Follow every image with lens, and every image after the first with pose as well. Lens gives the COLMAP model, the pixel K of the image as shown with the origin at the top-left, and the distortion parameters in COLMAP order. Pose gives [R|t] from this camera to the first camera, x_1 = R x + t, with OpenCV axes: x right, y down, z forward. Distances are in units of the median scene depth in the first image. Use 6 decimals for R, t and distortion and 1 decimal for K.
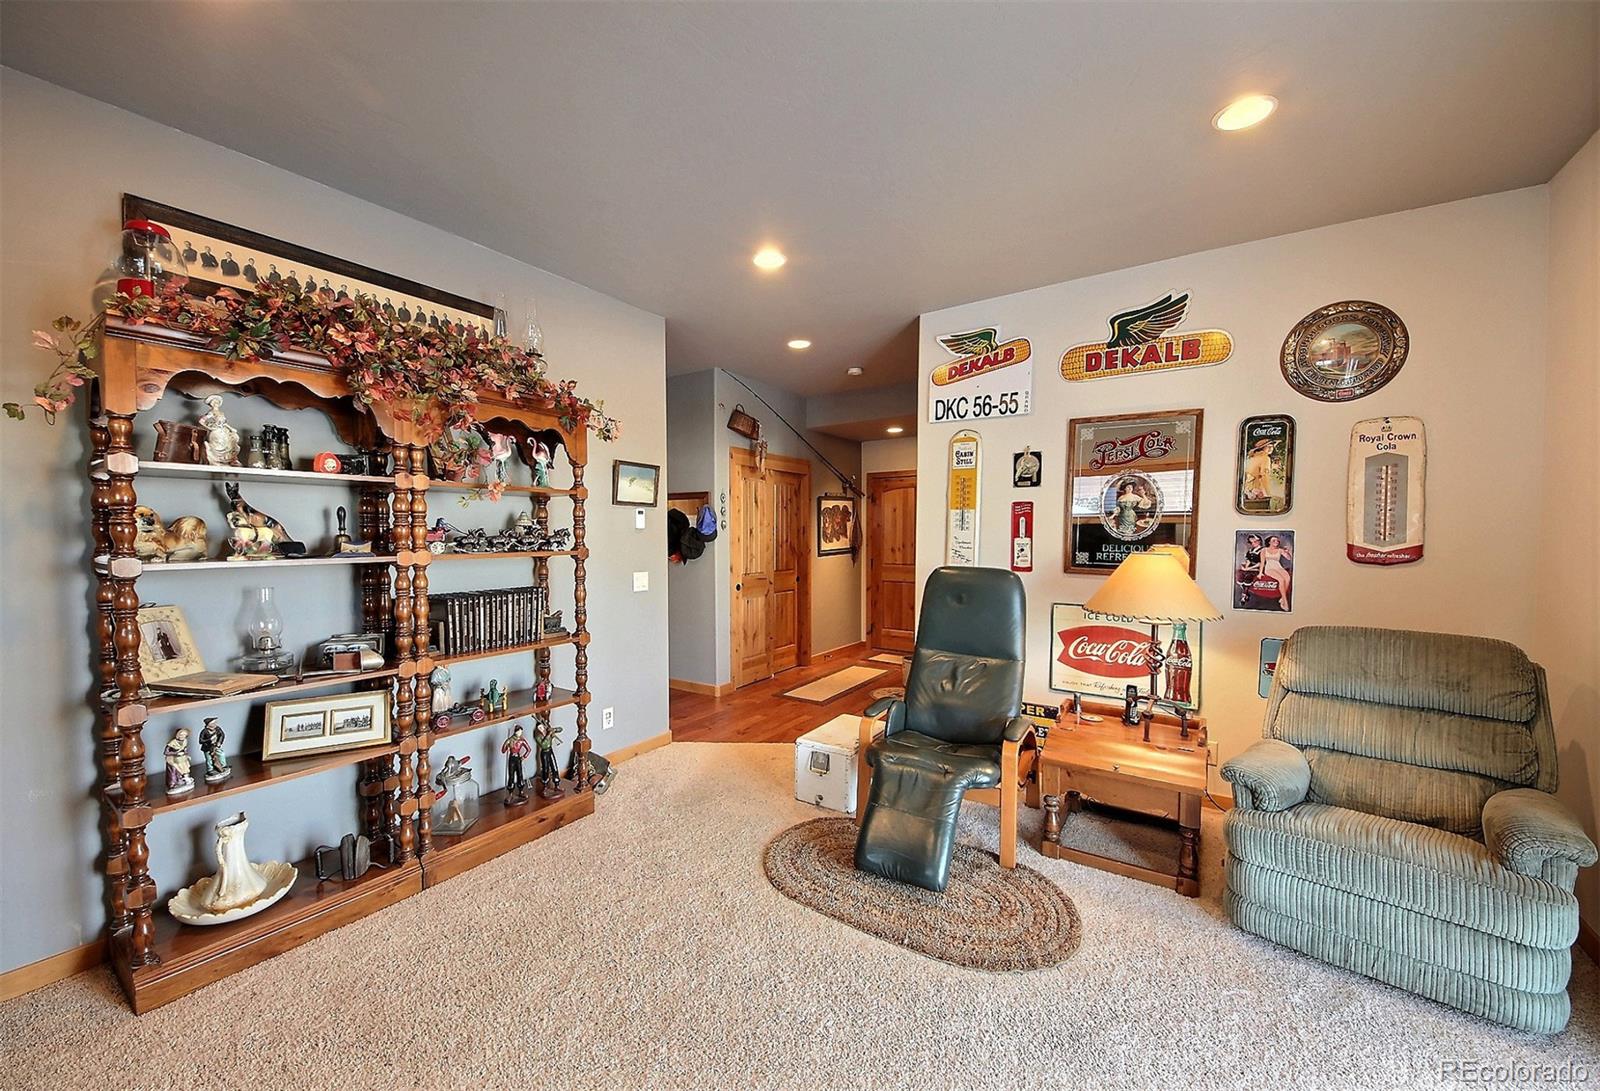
lens RADIAL K [[616.1, 0, 802.6], [0, 616.1, 551.5], [0, 0, 1]] dist [-0.001856, -0.000441]
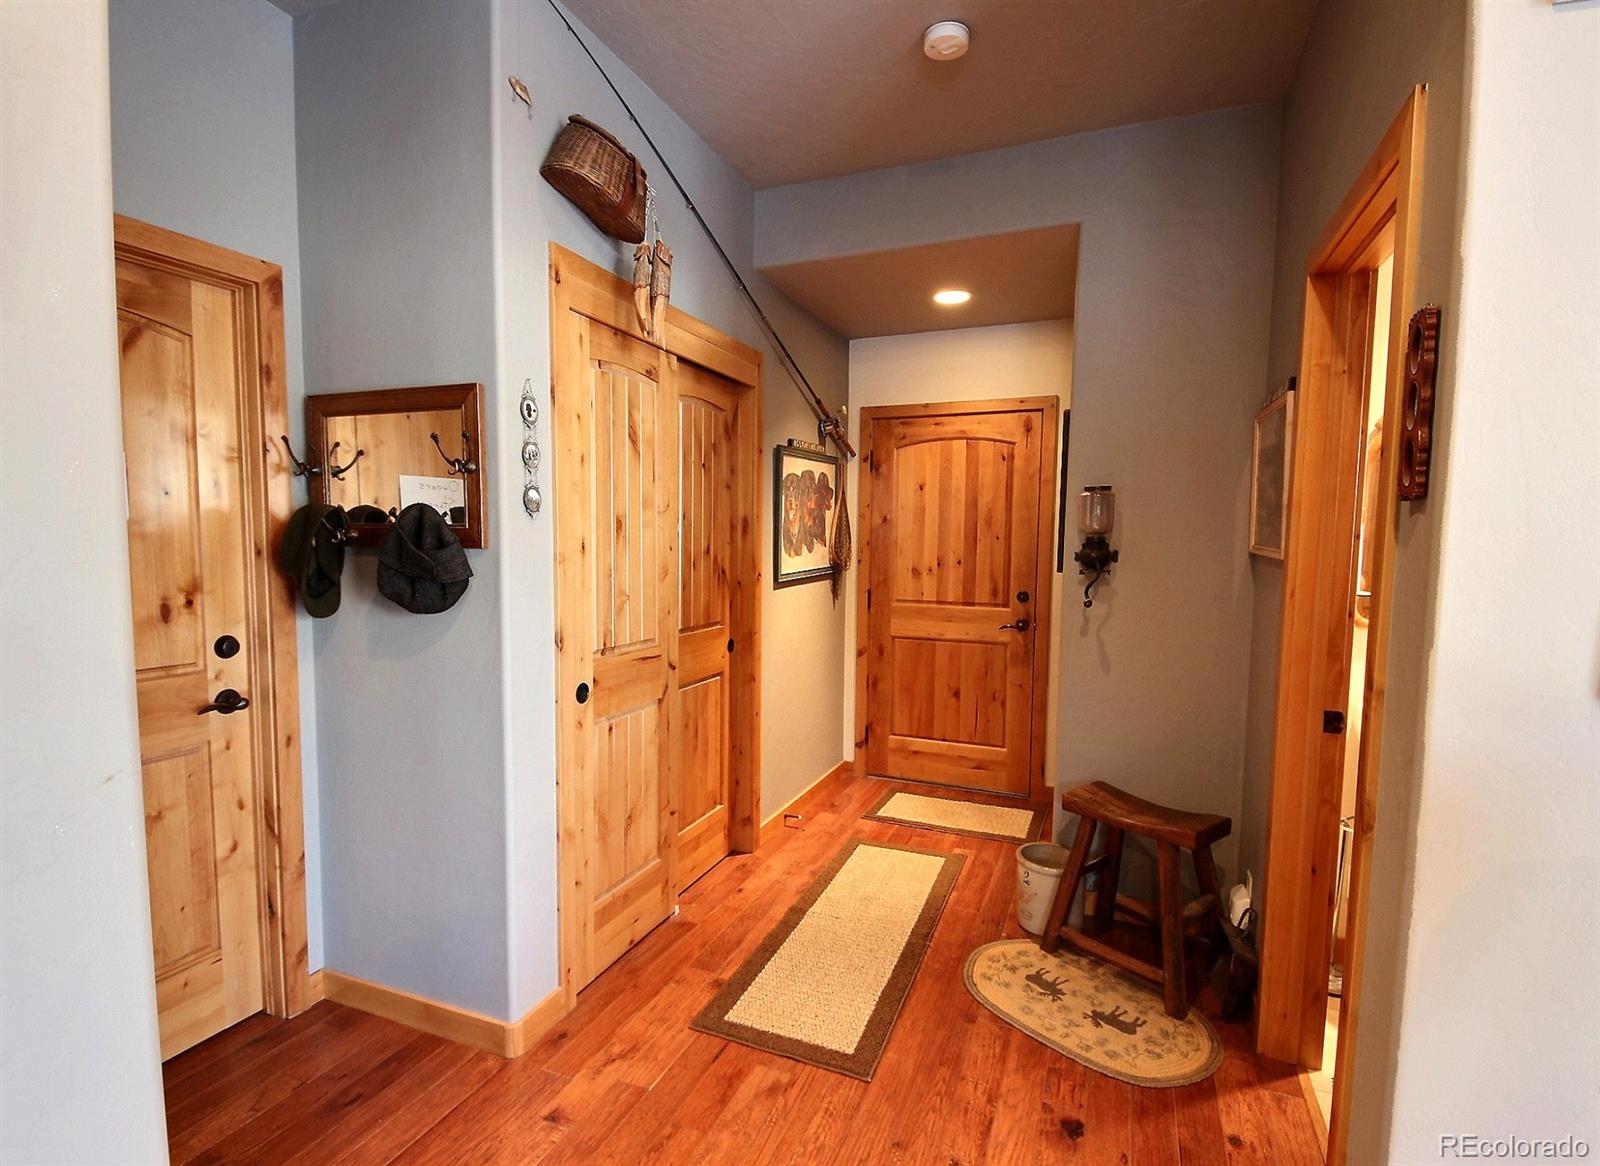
lens RADIAL K [[723.0, 0, 795.4], [0, 723.0, 595.0], [0, 0, 1]] dist [0.009838, -0.000757]
pose [[0.980281, -0.002121, 0.197596, -0.094861], [-0.007803, 0.998747, 0.049432, -0.019908], [-0.197453, -0.050000, 0.979036, 0.828957]]
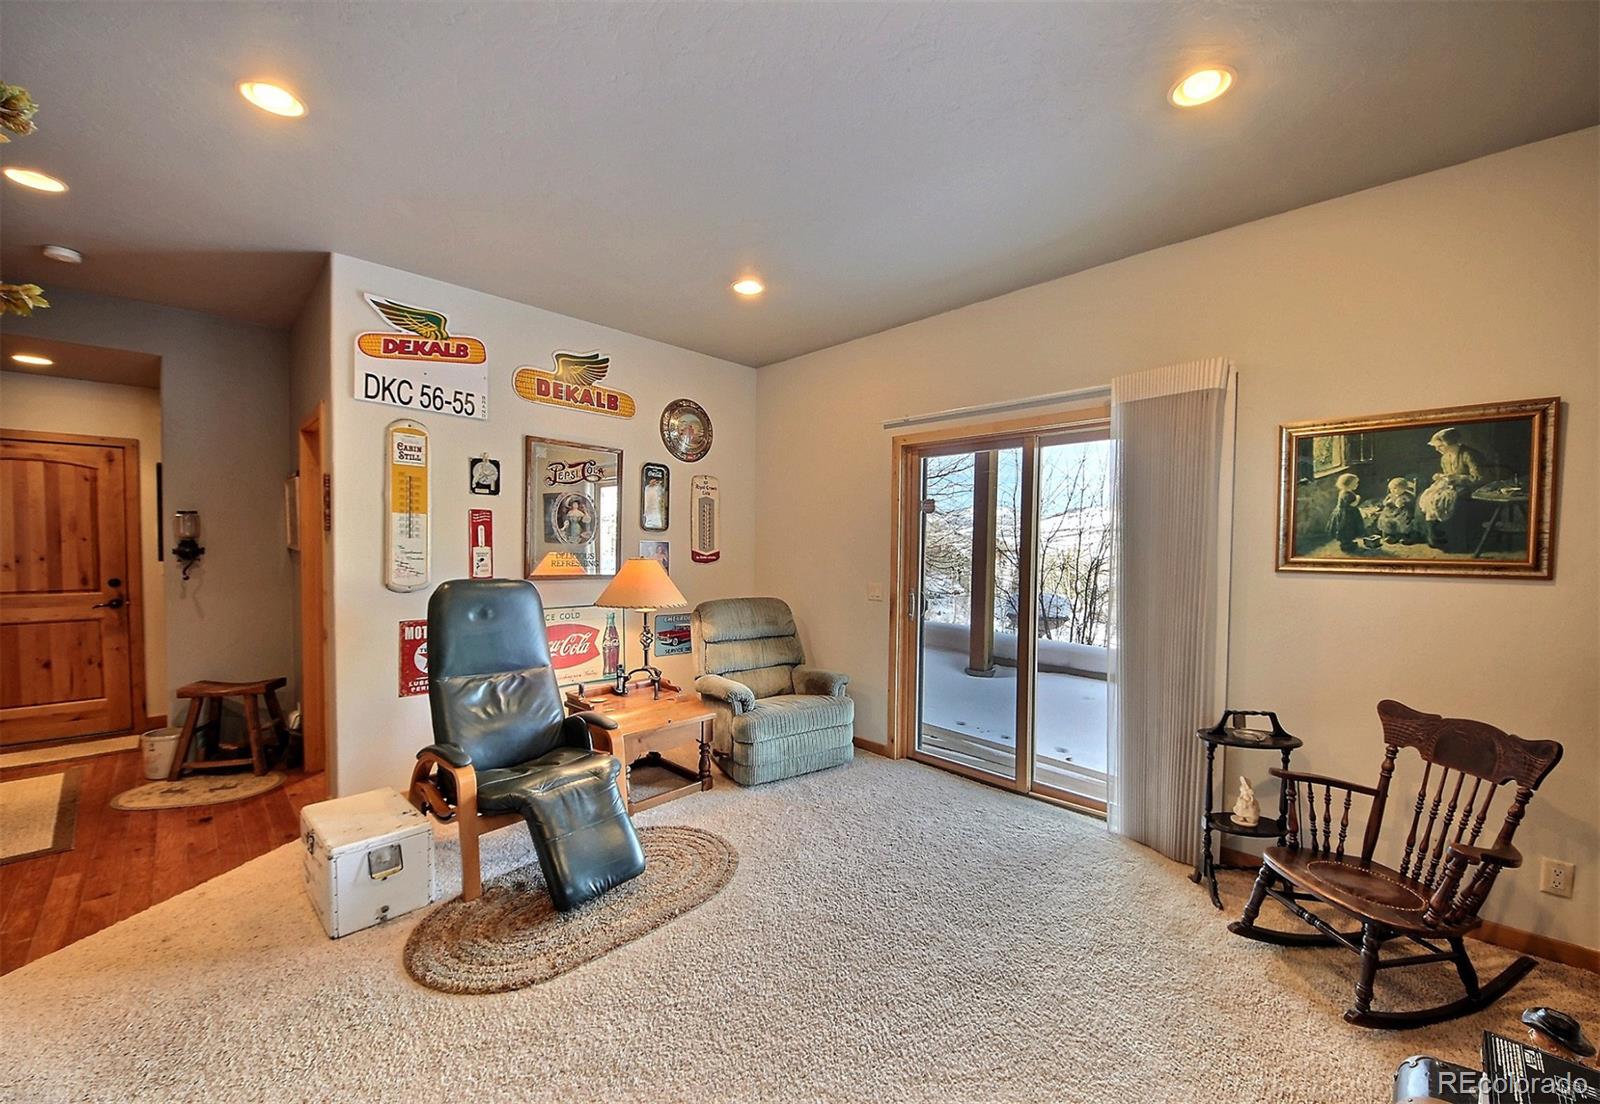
lens RADIAL K [[617.4, 0, 801.2], [0, 617.4, 564.3], [0, 0, 1]] dist [-0.004492, -0.001474]
pose [[0.159134, -0.026390, 0.986904, -0.486974], [0.020313, 0.999519, 0.023452, -0.006961], [-0.987048, 0.016315, 0.159594, 0.329727]]
